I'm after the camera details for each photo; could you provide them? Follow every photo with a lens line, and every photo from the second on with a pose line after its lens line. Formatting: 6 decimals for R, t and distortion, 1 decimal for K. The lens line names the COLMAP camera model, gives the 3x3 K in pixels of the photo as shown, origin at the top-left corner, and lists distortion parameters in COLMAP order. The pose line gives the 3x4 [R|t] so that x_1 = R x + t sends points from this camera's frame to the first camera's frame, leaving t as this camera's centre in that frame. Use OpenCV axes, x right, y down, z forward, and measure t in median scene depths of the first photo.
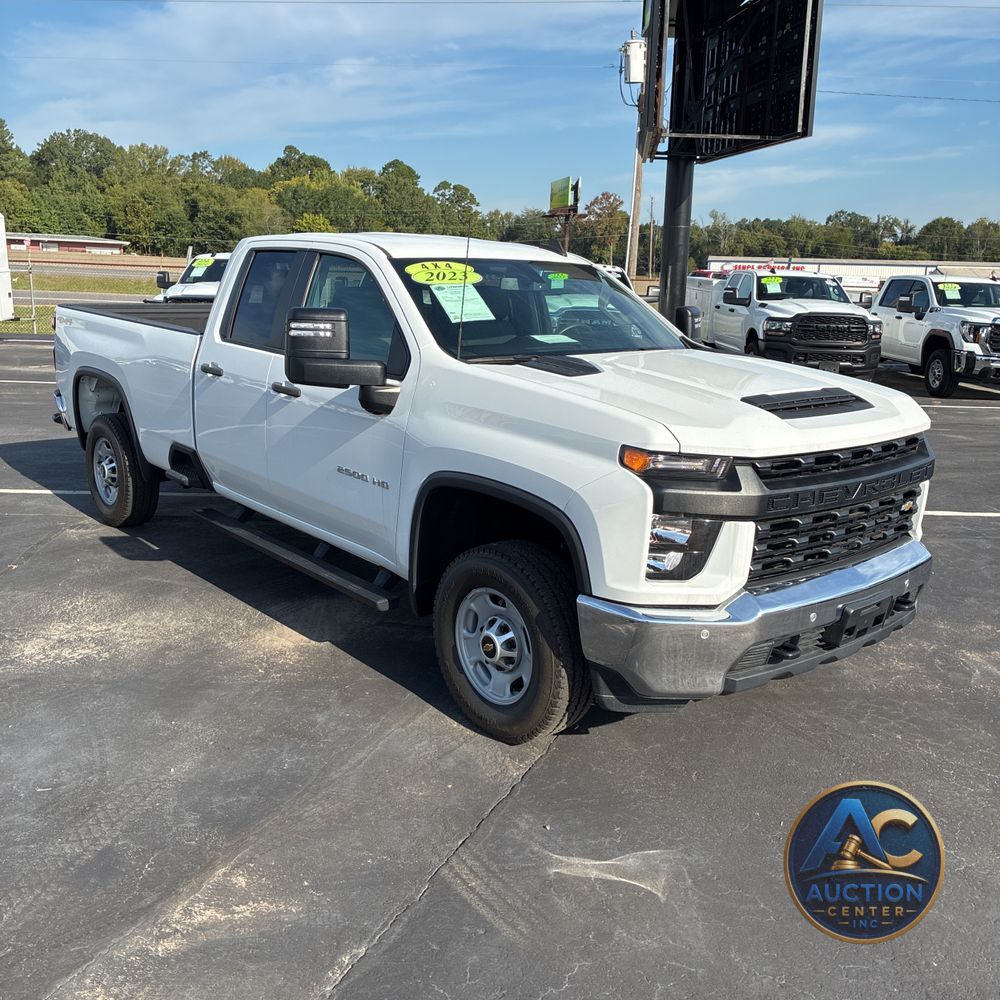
lens RADIAL K [[1001.6, 0, 503.6], [0, 1001.6, 491.4], [0, 0, 1]] dist [0.016659, 0.022817]
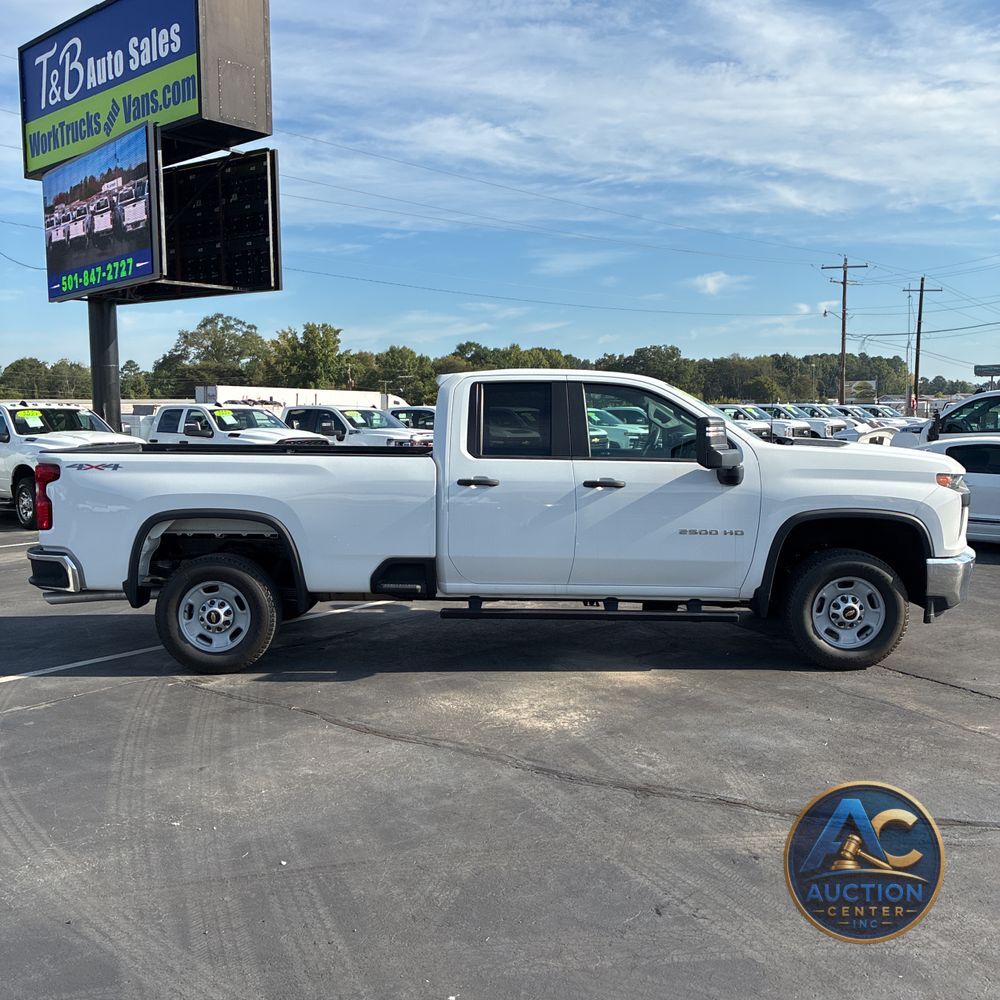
lens RADIAL K [[995.6, 0, 498.5], [0, 995.6, 494.8], [0, 0, 1]] dist [0.106174, -0.374837]
pose [[0.670863, -0.095112, 0.735457, -1.266284], [0.189855, 0.980718, -0.046350, -0.053348], [-0.716867, 0.170724, 0.675985, 0.216716]]
